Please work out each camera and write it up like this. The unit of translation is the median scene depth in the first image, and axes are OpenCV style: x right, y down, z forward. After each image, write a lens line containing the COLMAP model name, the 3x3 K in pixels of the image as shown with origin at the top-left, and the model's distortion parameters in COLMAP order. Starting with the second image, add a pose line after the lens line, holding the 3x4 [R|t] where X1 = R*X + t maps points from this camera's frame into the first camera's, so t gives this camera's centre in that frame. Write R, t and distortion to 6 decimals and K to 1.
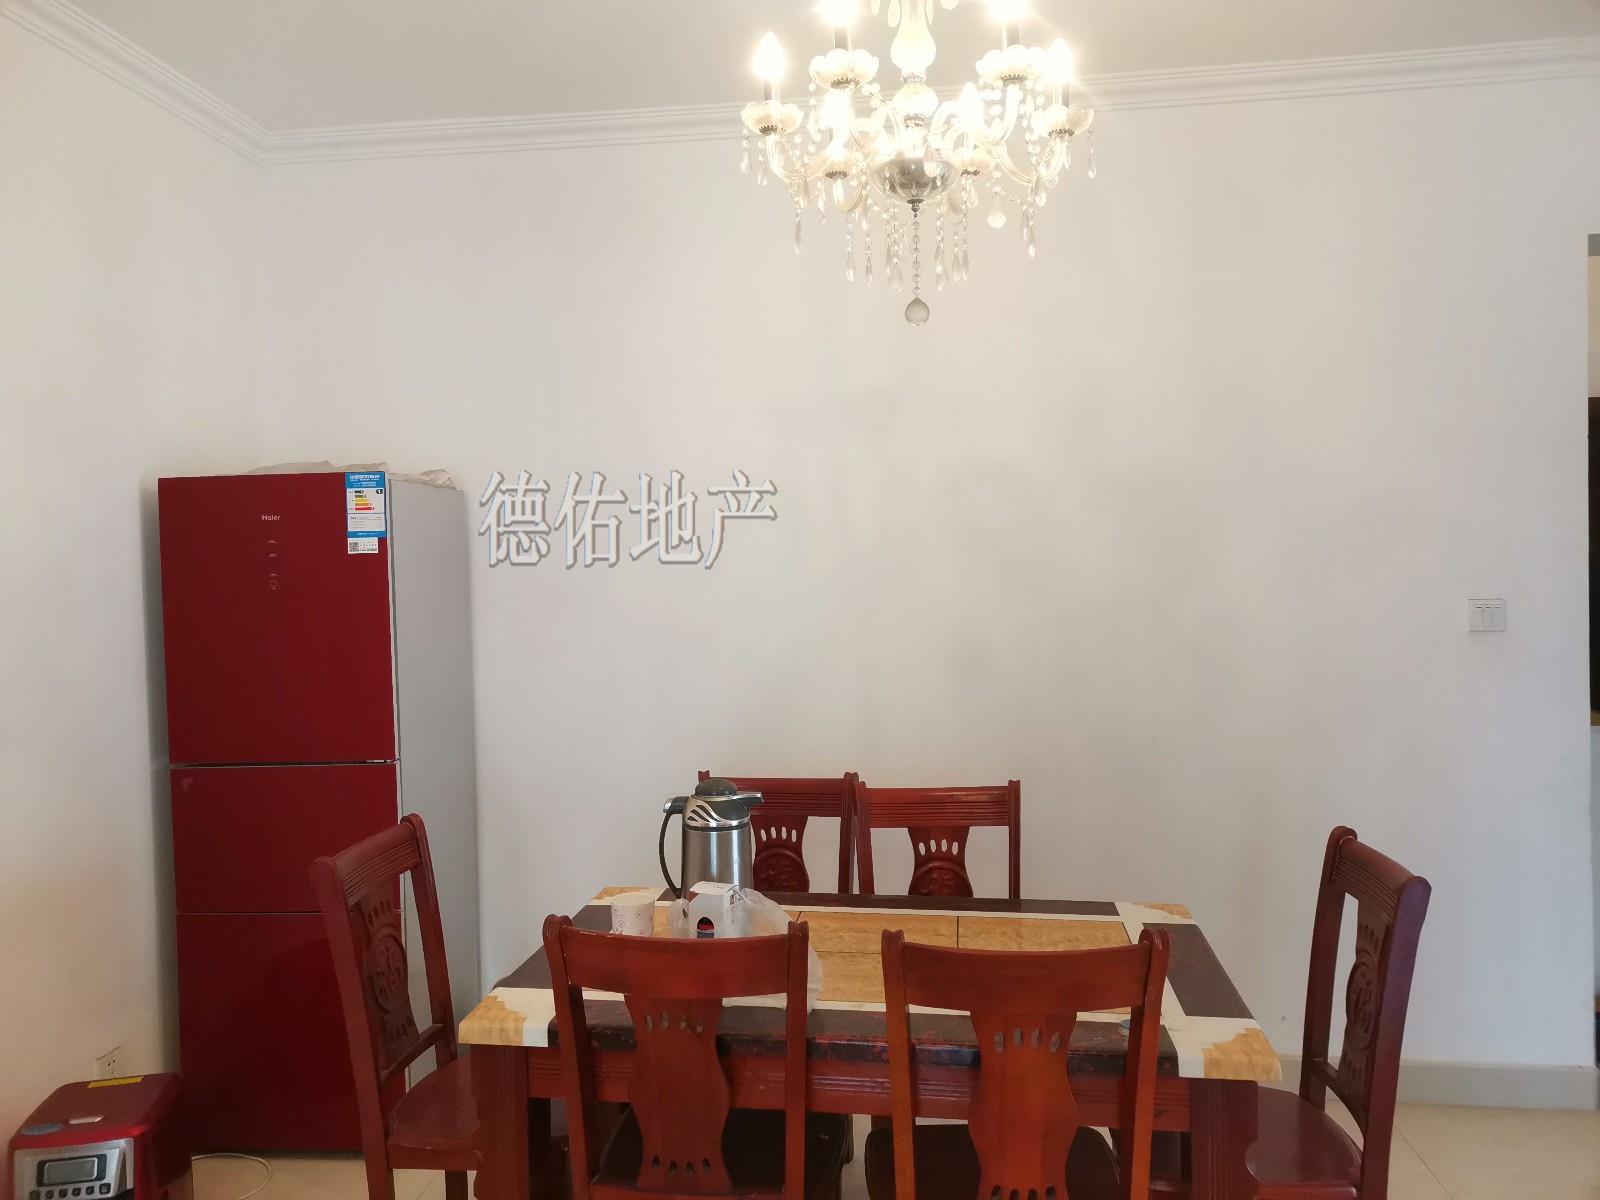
lens RADIAL K [[1204.7, 0, 800.0], [0, 1204.7, 600.0], [0, 0, 1]] dist [0.001675, 0.000305]
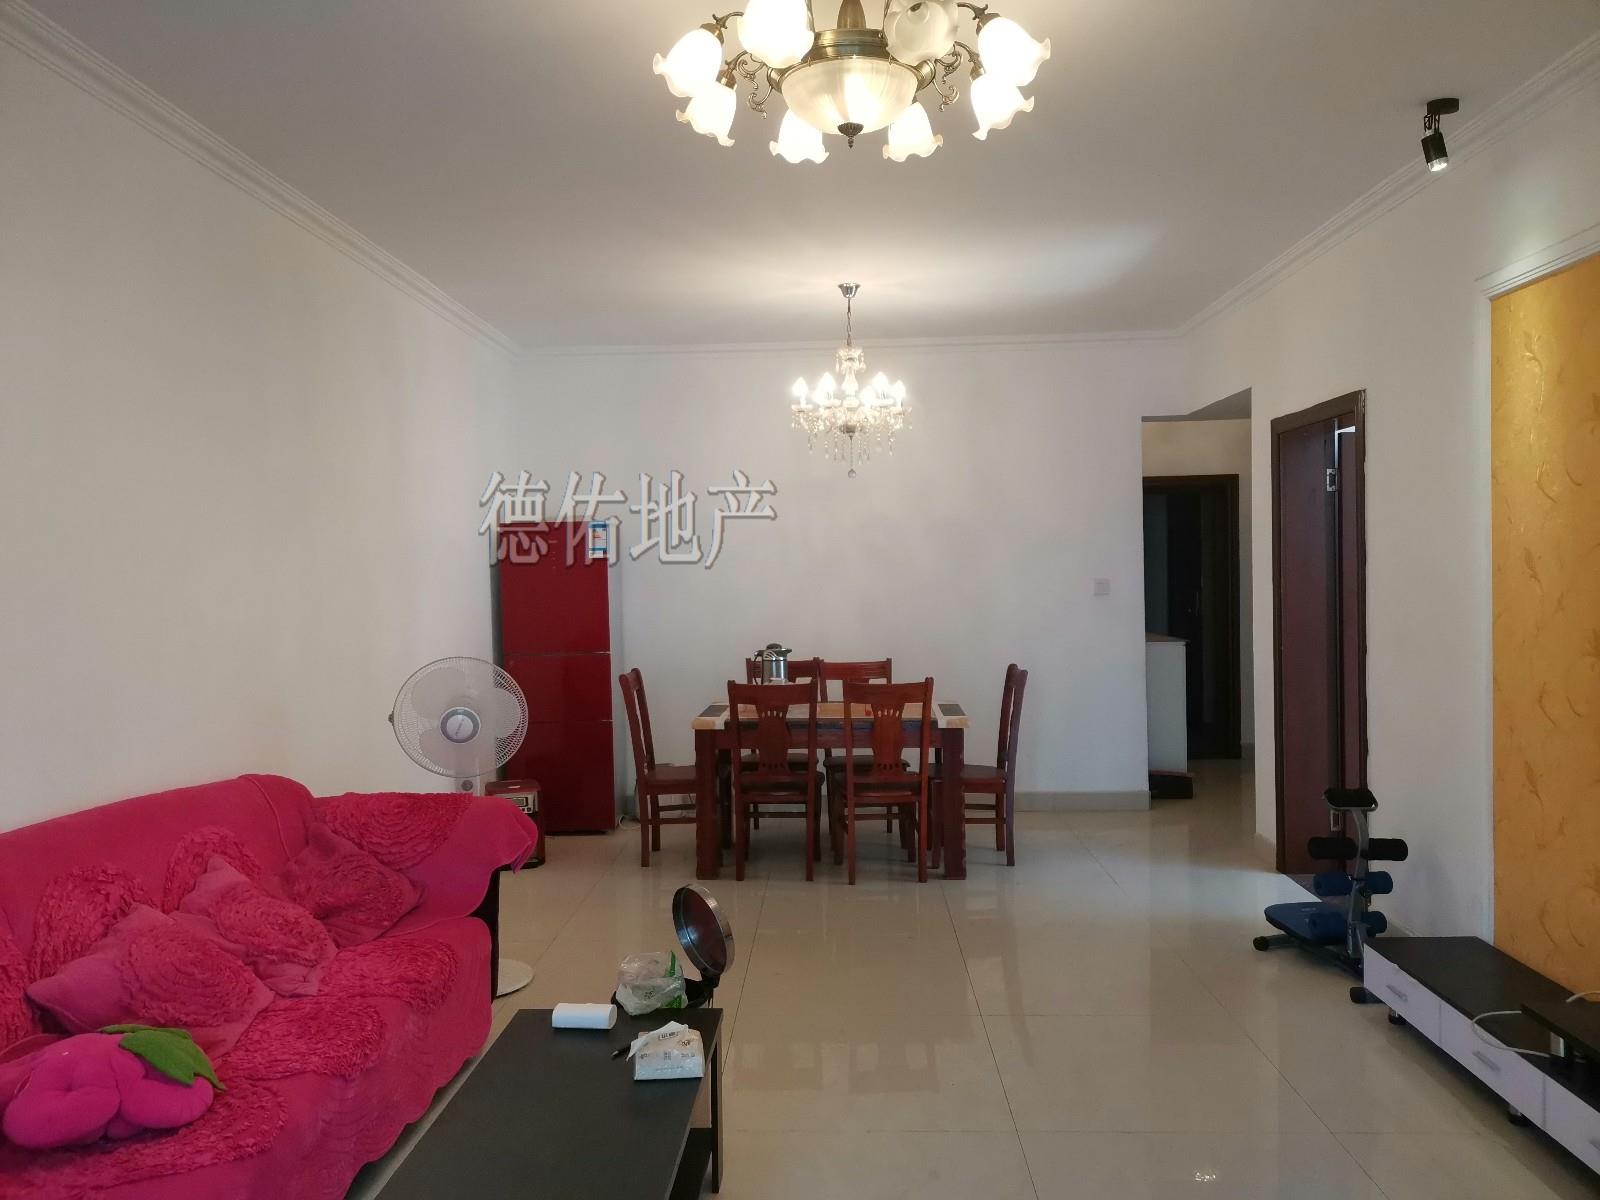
lens RADIAL K [[1204.7, 0, 800.0], [0, 1204.7, 600.0], [0, 0, 1]] dist [0.001675, 0.000305]
pose [[0.996464, -0.002710, 0.083973, -0.240048], [0.003071, 0.999987, -0.004166, 0.067009], [-0.083960, 0.004409, 0.996459, -1.664092]]
